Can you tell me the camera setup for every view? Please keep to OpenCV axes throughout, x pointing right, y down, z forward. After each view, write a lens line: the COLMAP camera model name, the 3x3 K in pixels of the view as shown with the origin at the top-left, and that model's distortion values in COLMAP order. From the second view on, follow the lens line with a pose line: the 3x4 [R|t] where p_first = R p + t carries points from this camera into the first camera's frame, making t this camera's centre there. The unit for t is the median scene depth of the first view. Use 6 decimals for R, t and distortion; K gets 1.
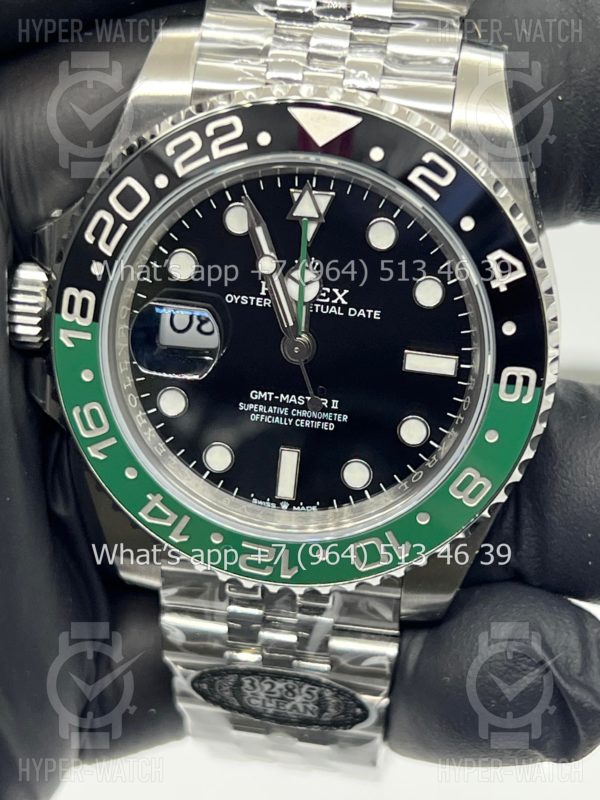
lens RADIAL K [[1894.9, 0, 300.0], [0, 1894.9, 400.0], [0, 0, 1]] dist [0.102498, 0.164701]
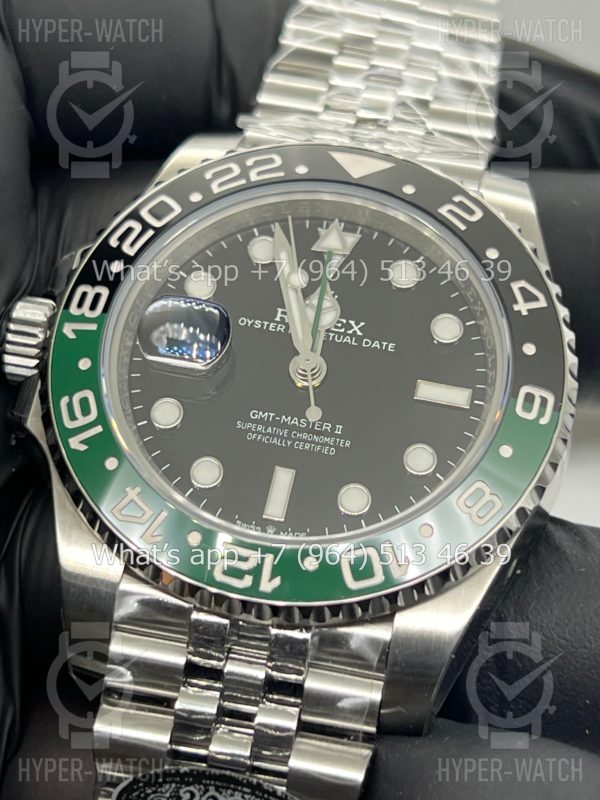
lens RADIAL K [[1894.9, 0, 300.0], [0, 1894.9, 400.0], [0, 0, 1]] dist [0.102498, 0.164701]
pose [[0.988737, 0.146366, 0.031232, -0.032785], [-0.094791, 0.773940, -0.626125, 0.592884], [-0.115815, 0.616112, 0.779097, 0.259591]]
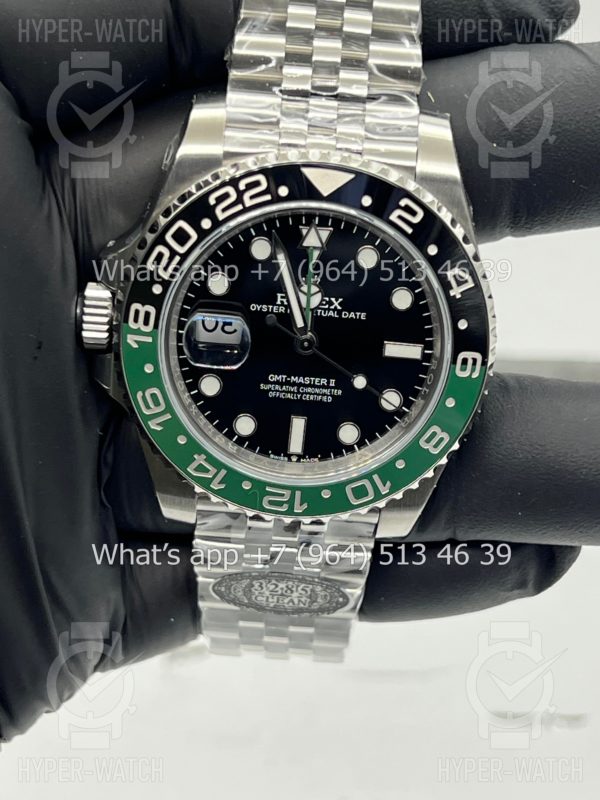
lens RADIAL K [[1894.9, 0, 300.0], [0, 1894.9, 400.0], [0, 0, 1]] dist [0.102498, 0.164701]
pose [[0.988741, -0.040199, 0.144135, -0.202205], [0.033498, 0.998255, 0.048621, -0.052529], [-0.145838, -0.043245, 0.988363, -0.337275]]
